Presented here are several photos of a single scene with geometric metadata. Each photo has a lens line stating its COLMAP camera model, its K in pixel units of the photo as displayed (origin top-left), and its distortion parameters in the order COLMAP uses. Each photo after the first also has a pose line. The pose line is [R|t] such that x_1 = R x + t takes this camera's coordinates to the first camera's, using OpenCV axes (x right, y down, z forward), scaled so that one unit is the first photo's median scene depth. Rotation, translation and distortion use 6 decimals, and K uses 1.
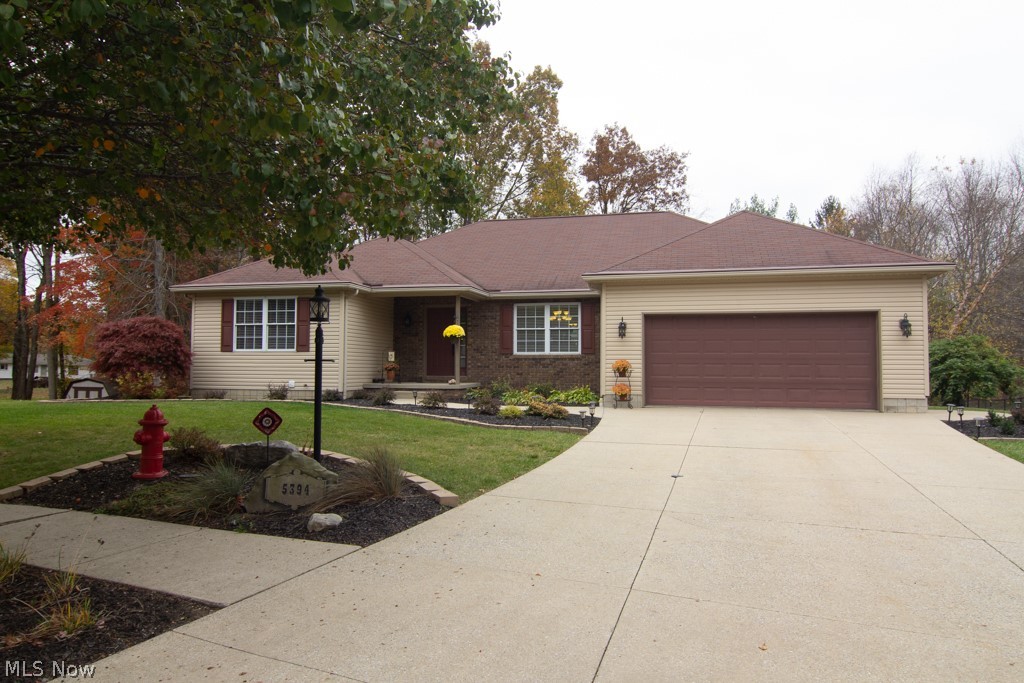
lens RADIAL K [[695.1, 0, 513.1], [0, 695.1, 339.1], [0, 0, 1]] dist [0.003299, 0.002542]
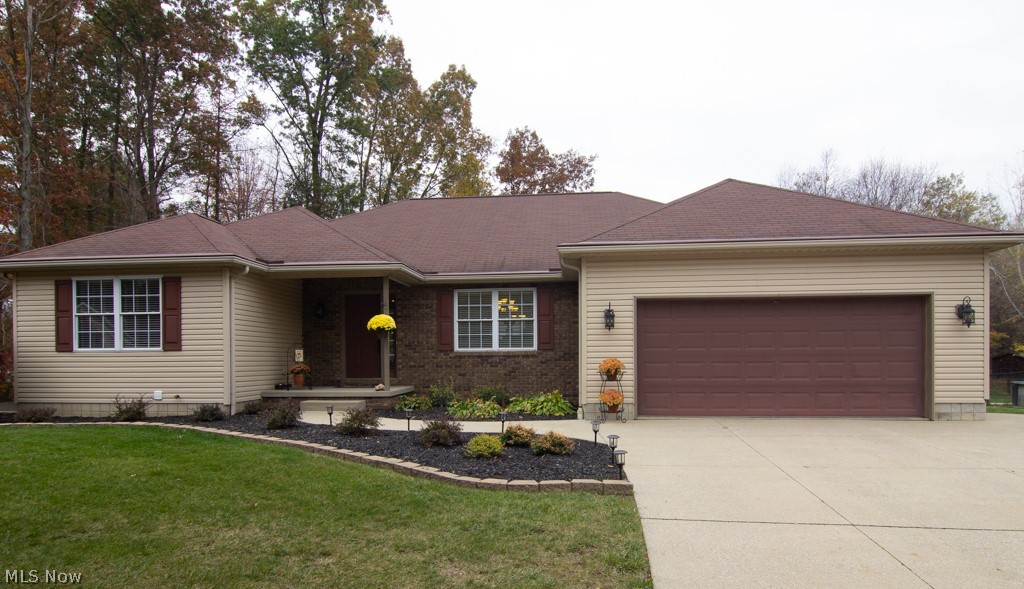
lens RADIAL K [[589.2, 0, 510.9], [0, 589.2, 365.9], [0, 0, 1]] dist [-0.001045, -0.007235]
pose [[0.988858, -0.014005, 0.148204, -0.039777], [0.005856, 0.998454, 0.055279, 0.001459], [-0.148749, -0.053795, 0.987411, 0.321911]]
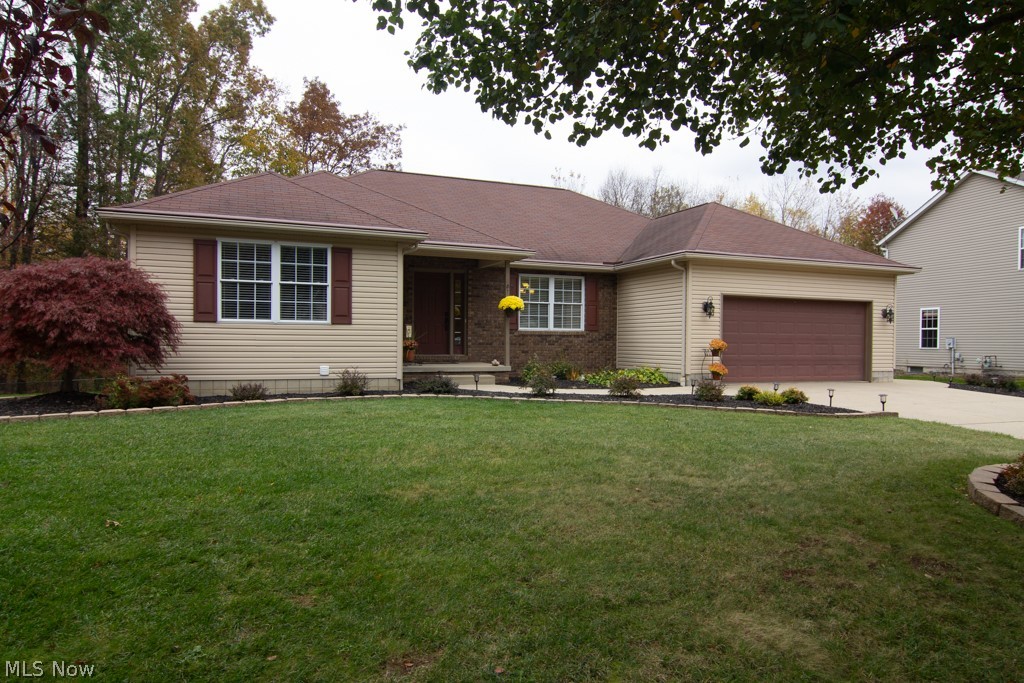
lens RADIAL K [[661.5, 0, 511.2], [0, 661.5, 343.4], [0, 0, 1]] dist [-0.000326, 0.000068]
pose [[0.802971, -0.000477, 0.596017, -0.551539], [-0.030386, 0.998667, 0.041736, 0.003870], [-0.595243, -0.051623, 0.801886, 0.344829]]
